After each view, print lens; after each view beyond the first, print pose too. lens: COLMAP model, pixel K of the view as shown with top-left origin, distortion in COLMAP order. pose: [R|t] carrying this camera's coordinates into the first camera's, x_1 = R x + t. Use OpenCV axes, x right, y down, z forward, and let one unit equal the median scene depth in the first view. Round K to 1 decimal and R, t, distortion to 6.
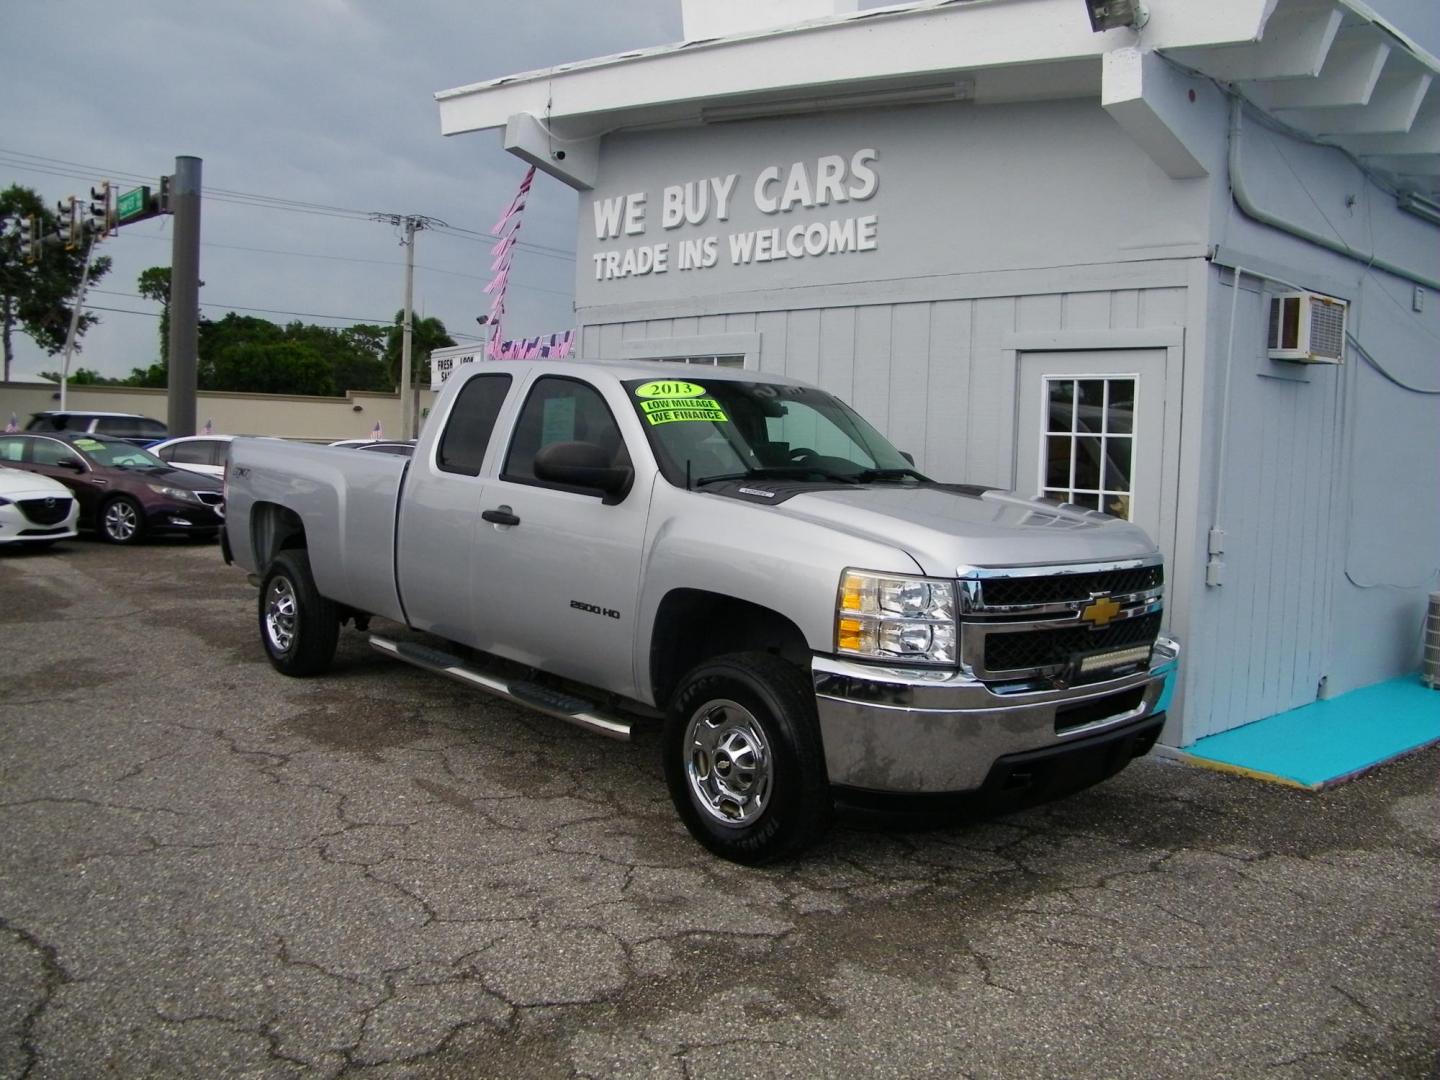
lens RADIAL K [[1238.2, 0, 708.4], [0, 1238.2, 505.0], [0, 0, 1]] dist [-0.197784, 0.189597]
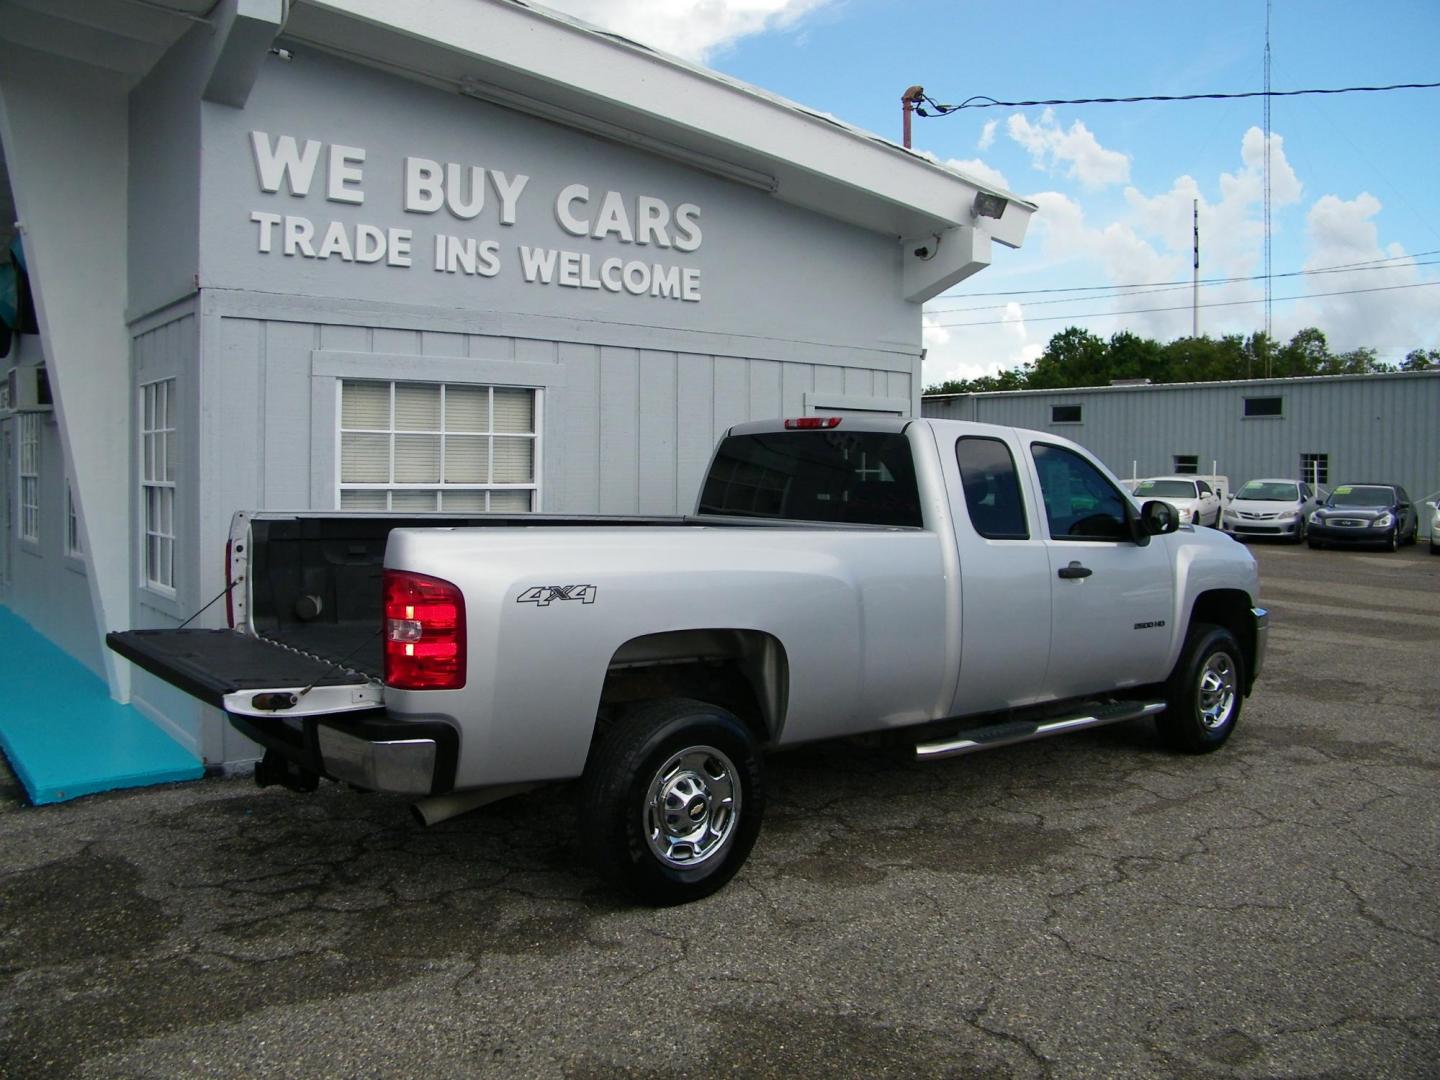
lens RADIAL K [[1238.2, 0, 708.4], [0, 1238.2, 505.0], [0, 0, 1]] dist [-0.197784, 0.189597]
pose [[0.050174, -0.067502, 0.996457, -0.873915], [0.042488, 0.996954, 0.065396, -0.093517], [-0.997836, 0.039056, 0.052889, 0.866210]]
